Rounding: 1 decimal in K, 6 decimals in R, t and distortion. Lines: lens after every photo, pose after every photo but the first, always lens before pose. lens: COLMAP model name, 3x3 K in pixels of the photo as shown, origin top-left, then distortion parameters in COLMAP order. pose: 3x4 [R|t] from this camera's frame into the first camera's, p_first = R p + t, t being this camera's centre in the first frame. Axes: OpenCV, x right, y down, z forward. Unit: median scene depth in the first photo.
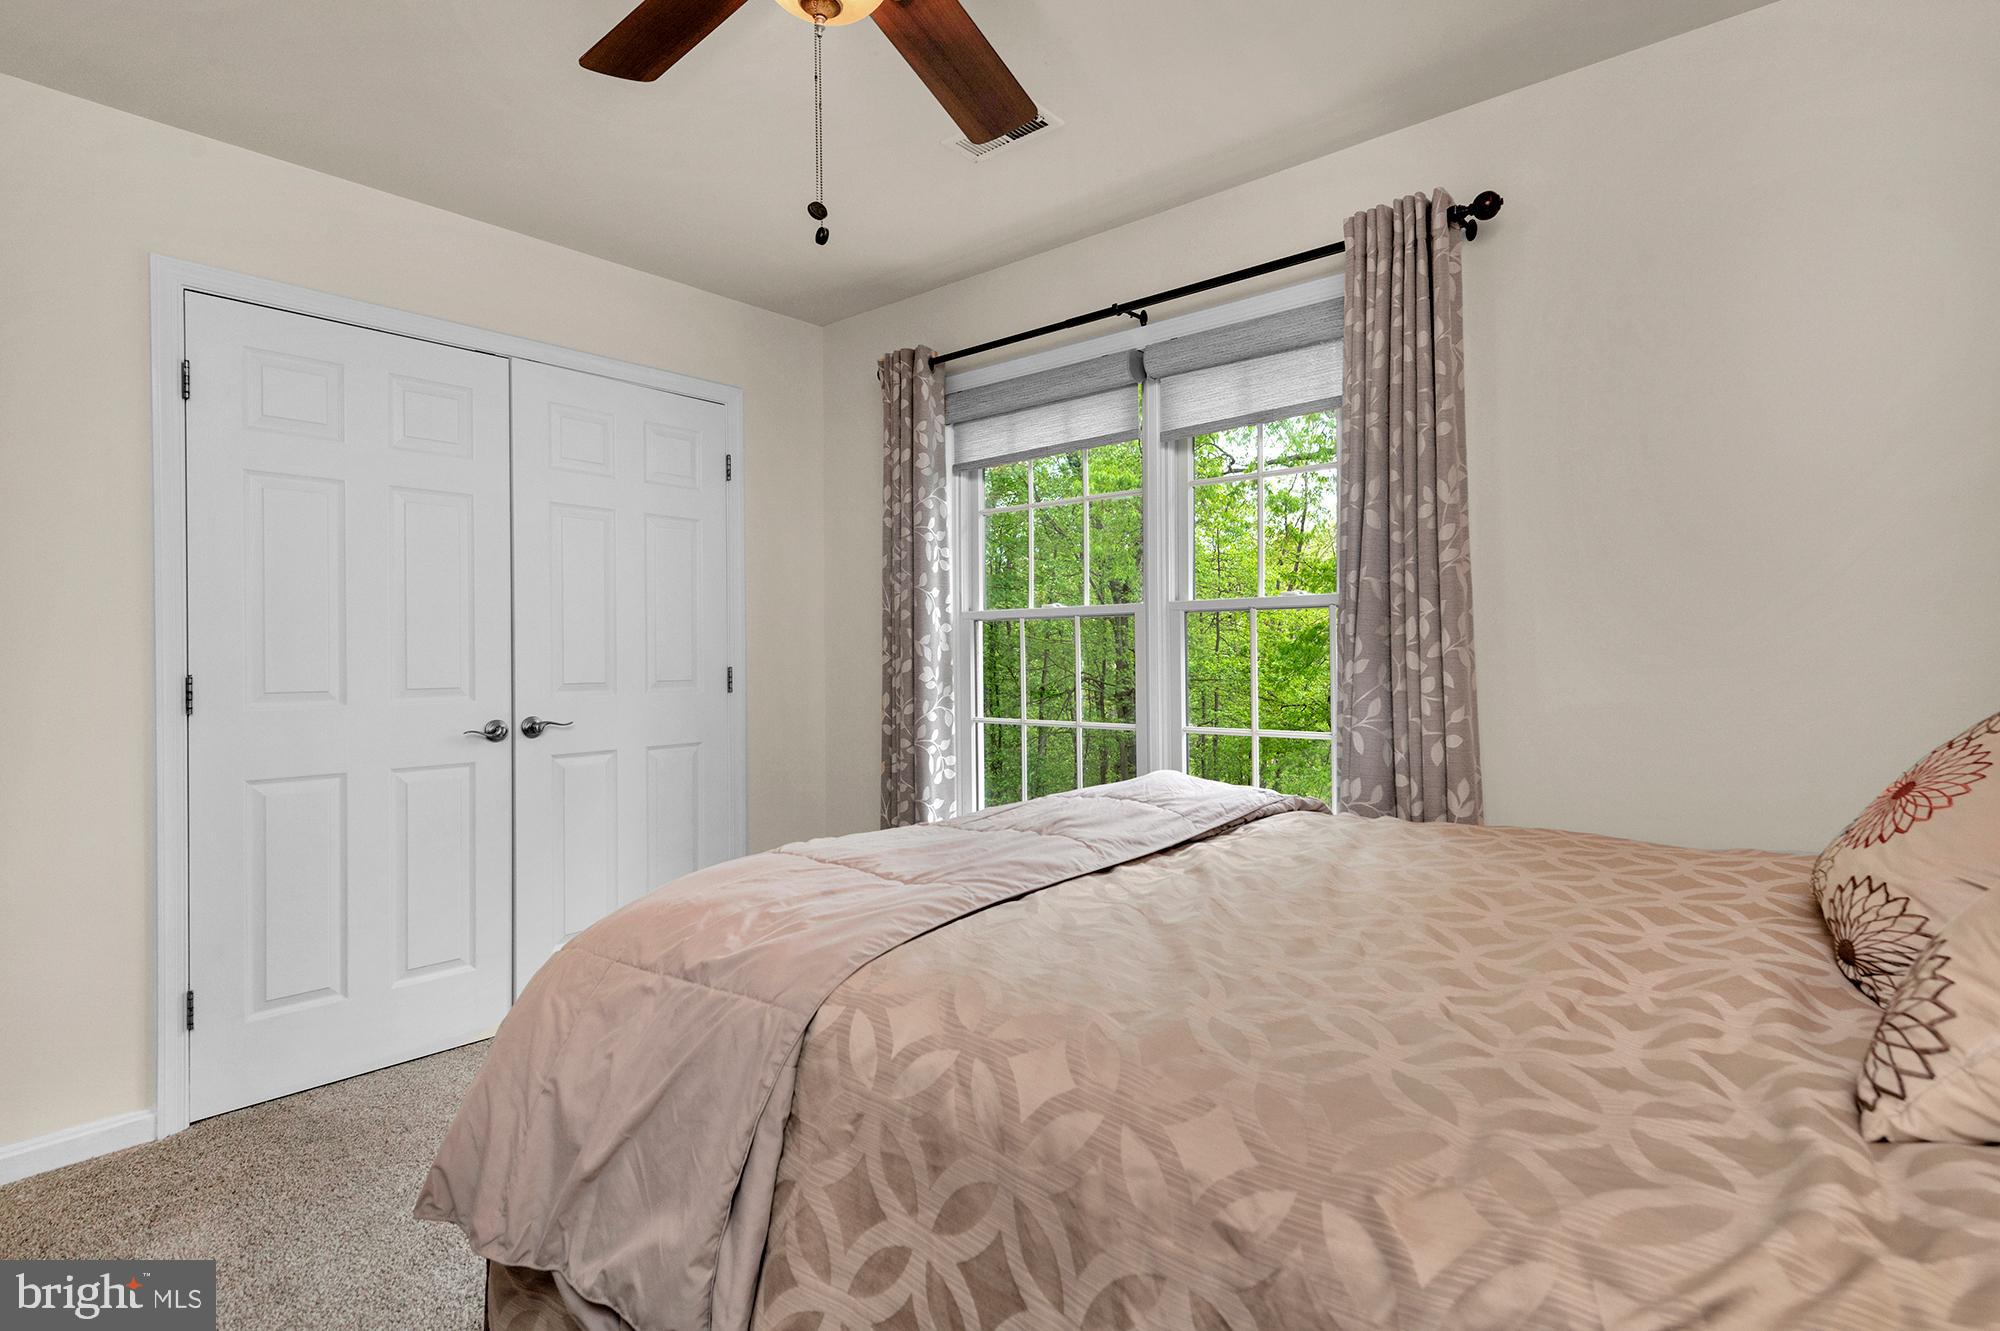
lens RADIAL K [[1011.0, 0, 1011.0], [0, 1011.0, 656.5], [0, 0, 1]] dist [0.001406, -0.001695]
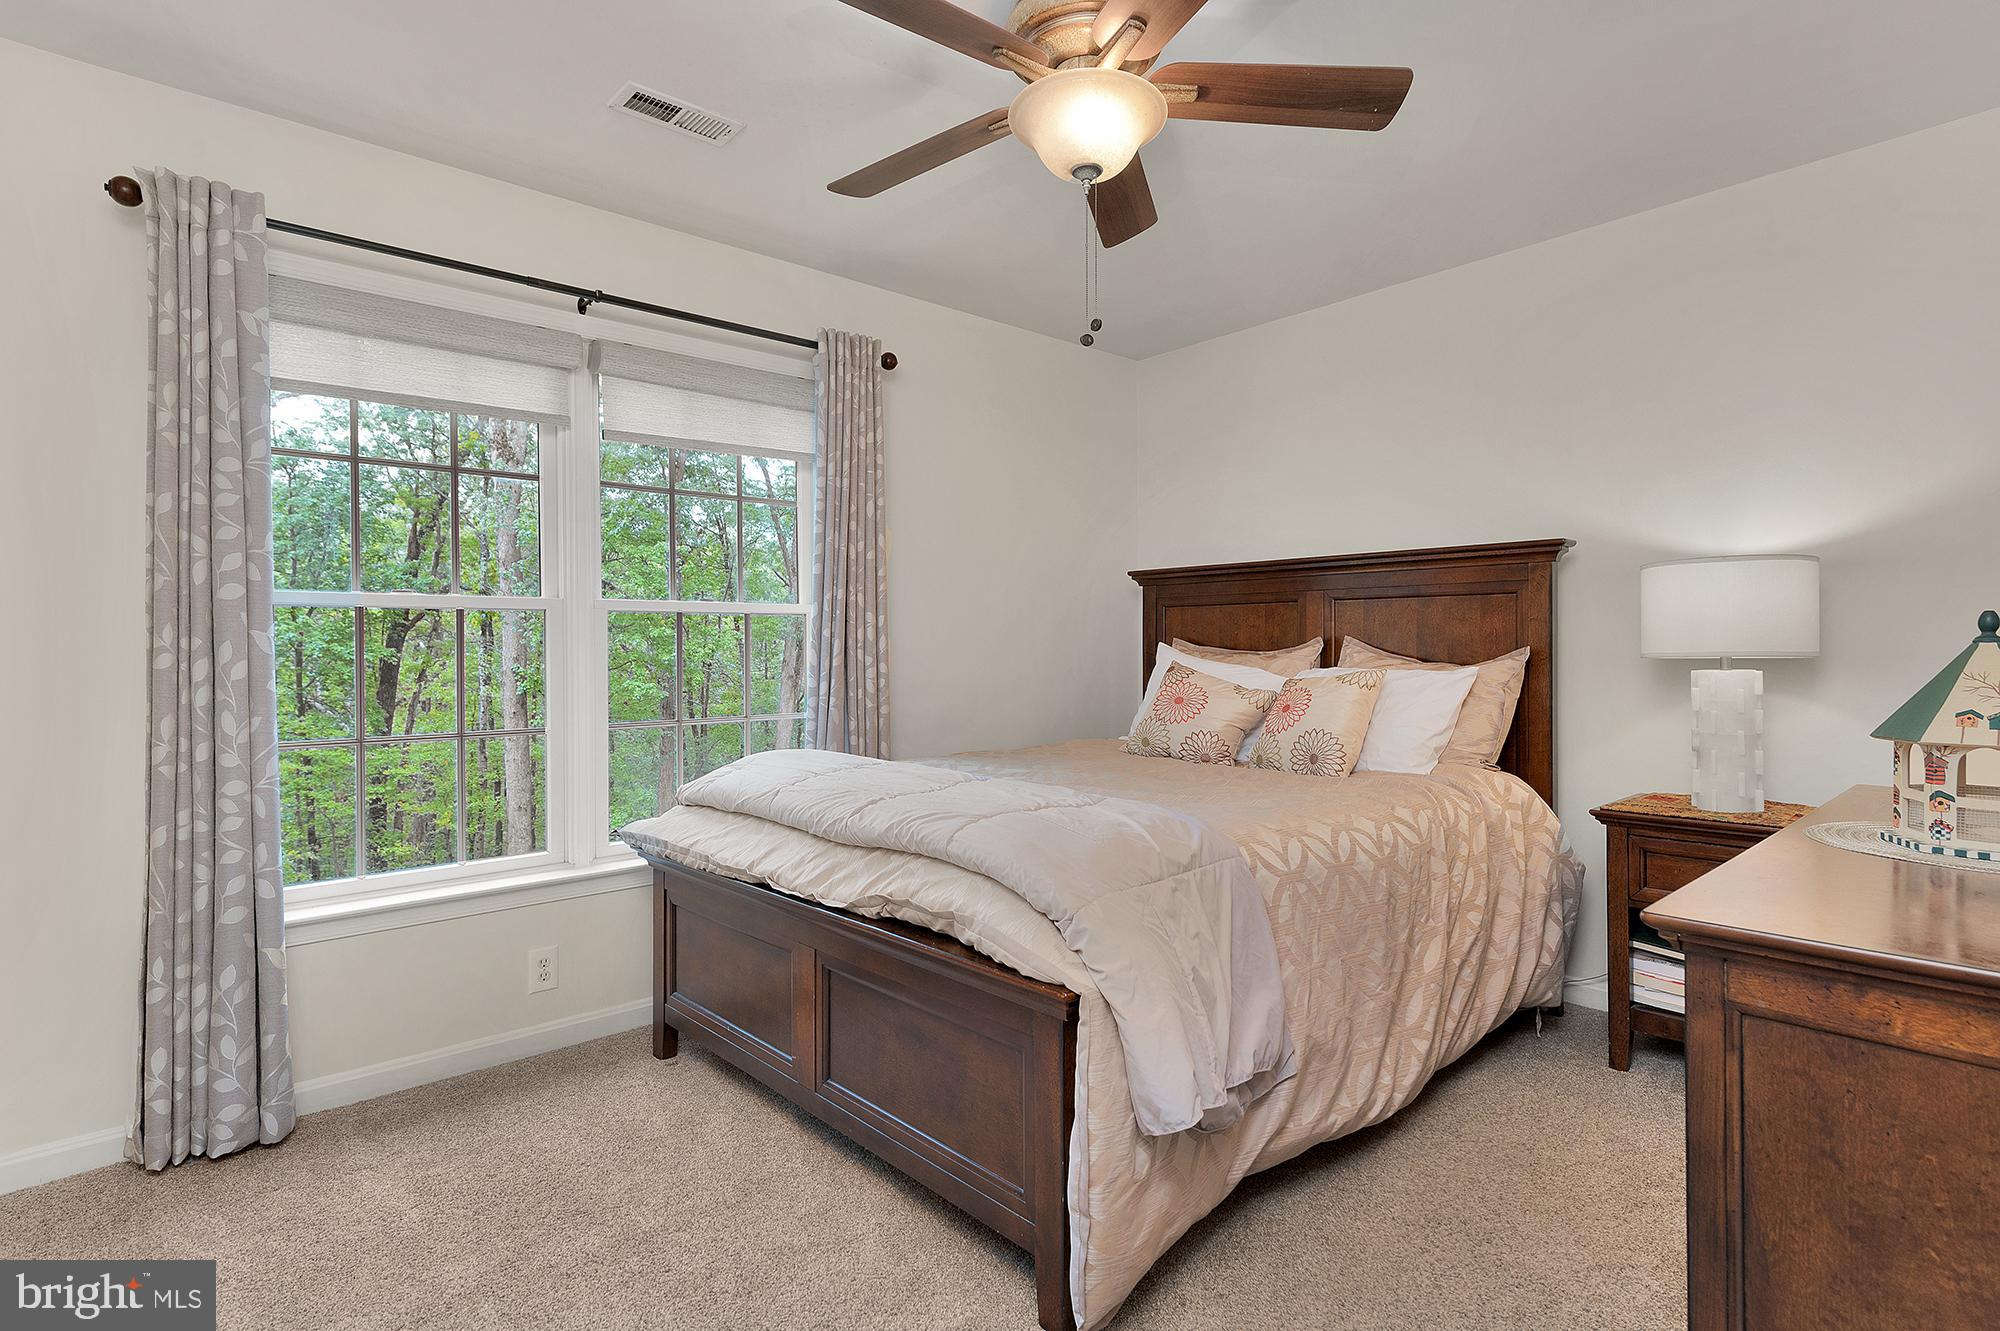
lens RADIAL K [[1011.0, 0, 1012.7], [0, 1011.0, 658.4], [0, 0, 1]] dist [0.001406, -0.001695]
pose [[0.139497, -0.000700, 0.990222, -0.997895], [0.006684, 0.999978, -0.000235, 0.008802], [-0.990200, 0.006651, 0.139499, 0.585788]]
